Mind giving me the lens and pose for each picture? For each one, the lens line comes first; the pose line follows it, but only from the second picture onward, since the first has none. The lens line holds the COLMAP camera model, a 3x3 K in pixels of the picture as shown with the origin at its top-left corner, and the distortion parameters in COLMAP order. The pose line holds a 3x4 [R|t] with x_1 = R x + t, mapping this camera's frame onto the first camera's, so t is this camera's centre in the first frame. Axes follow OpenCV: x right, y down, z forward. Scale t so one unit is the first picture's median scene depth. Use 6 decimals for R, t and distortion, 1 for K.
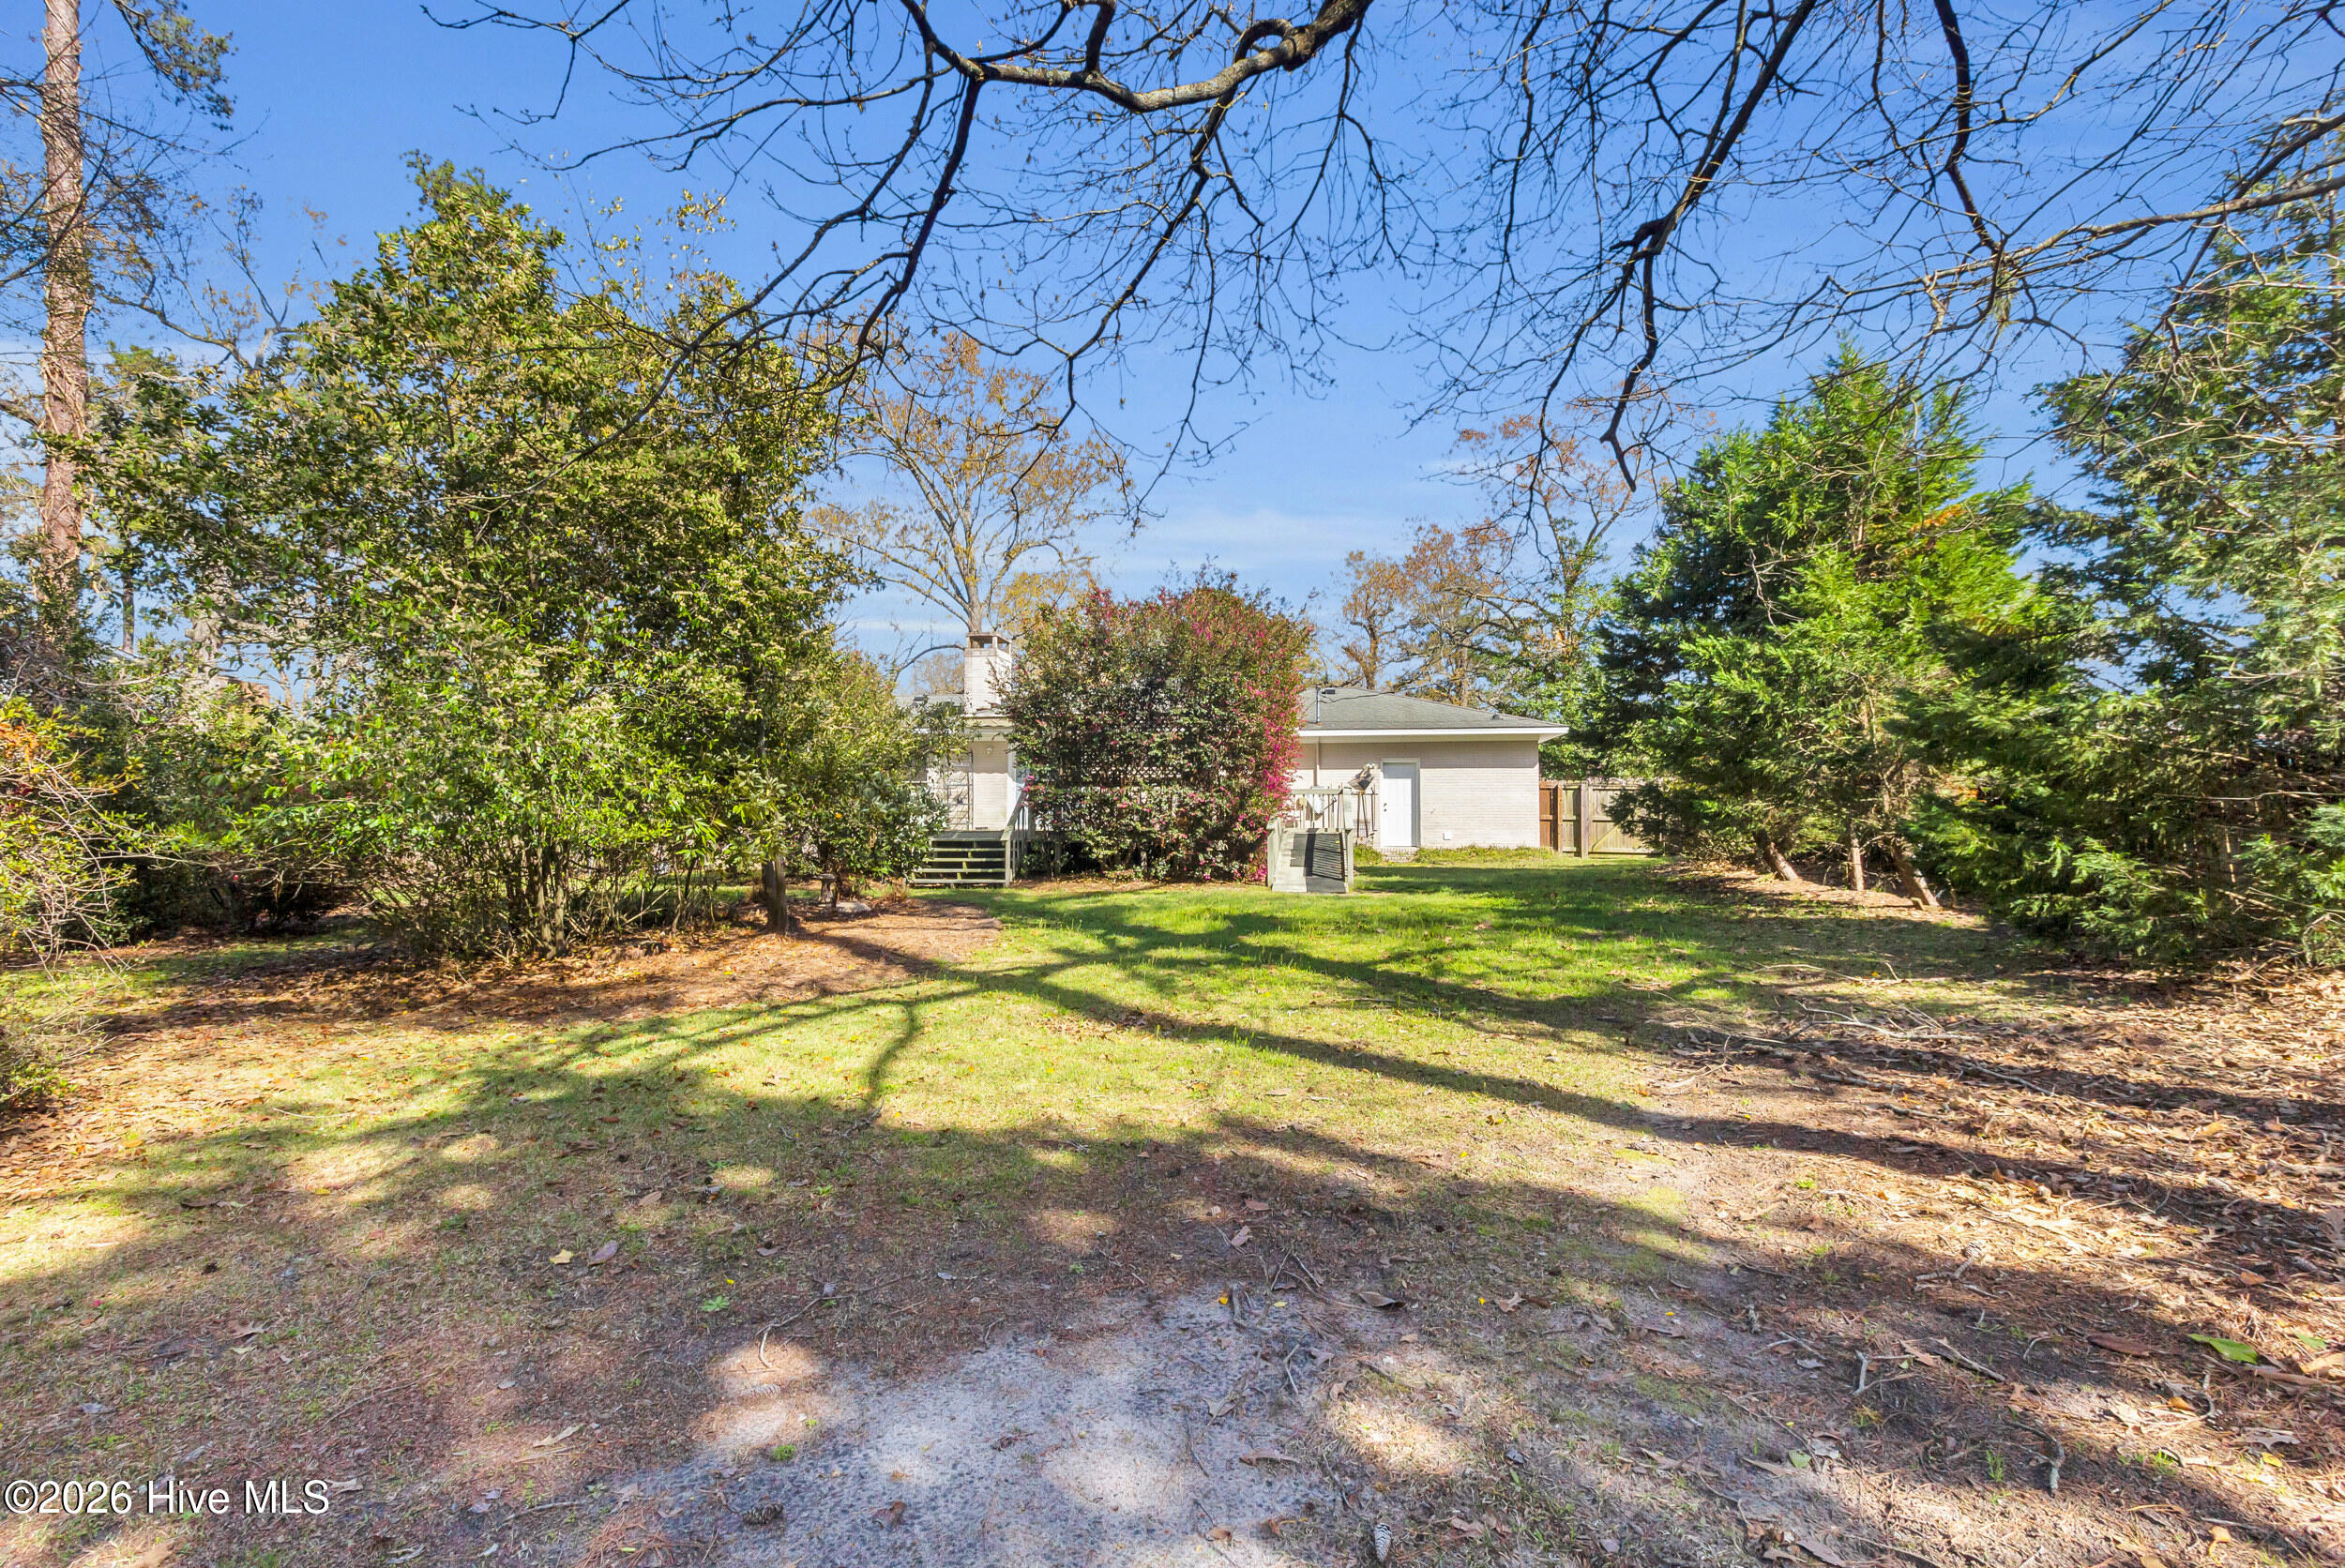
lens RADIAL K [[1126.5, 0, 1173.9], [0, 1126.5, 791.1], [0, 0, 1]] dist [0.000745, -0.000559]
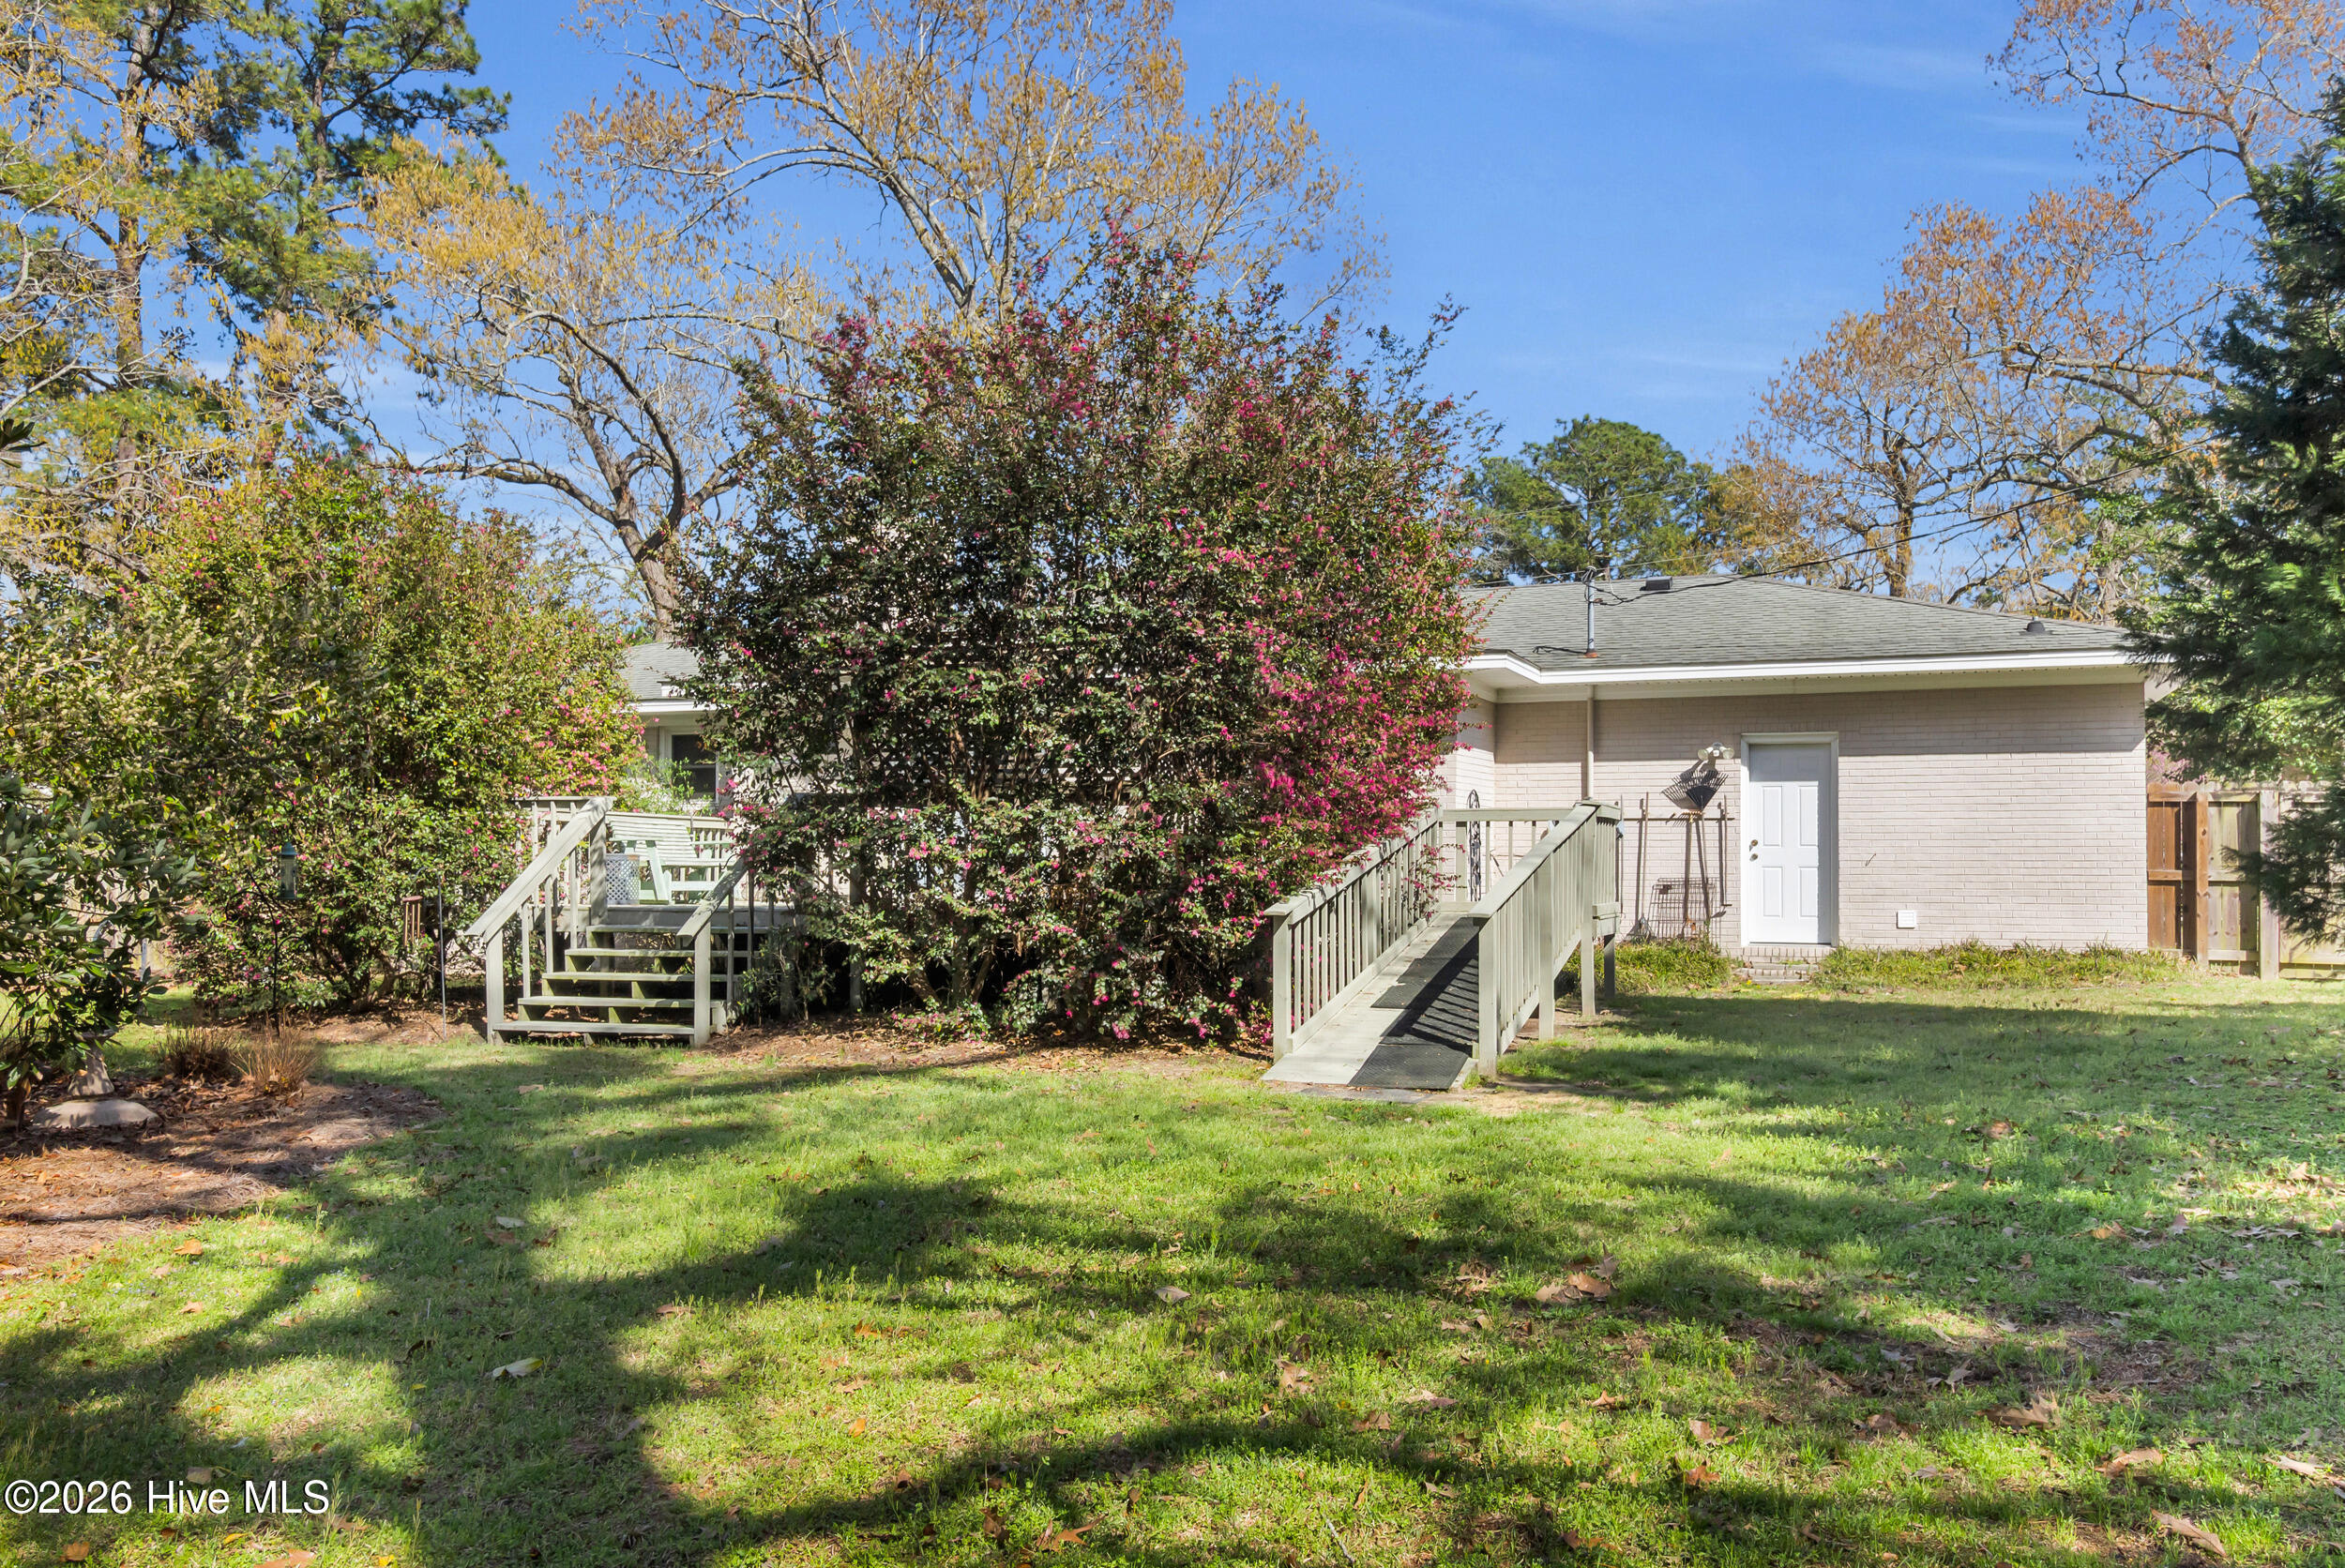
lens RADIAL K [[1923.8, 0, 1195.6], [0, 1923.8, 860.7], [0, 0, 1]] dist [0.001093, 0.000610]
pose [[0.972942, 0.000279, -0.231049, 0.199266], [0.005841, 0.999650, 0.025803, -0.001701], [0.230975, -0.026454, 0.972600, 0.336876]]
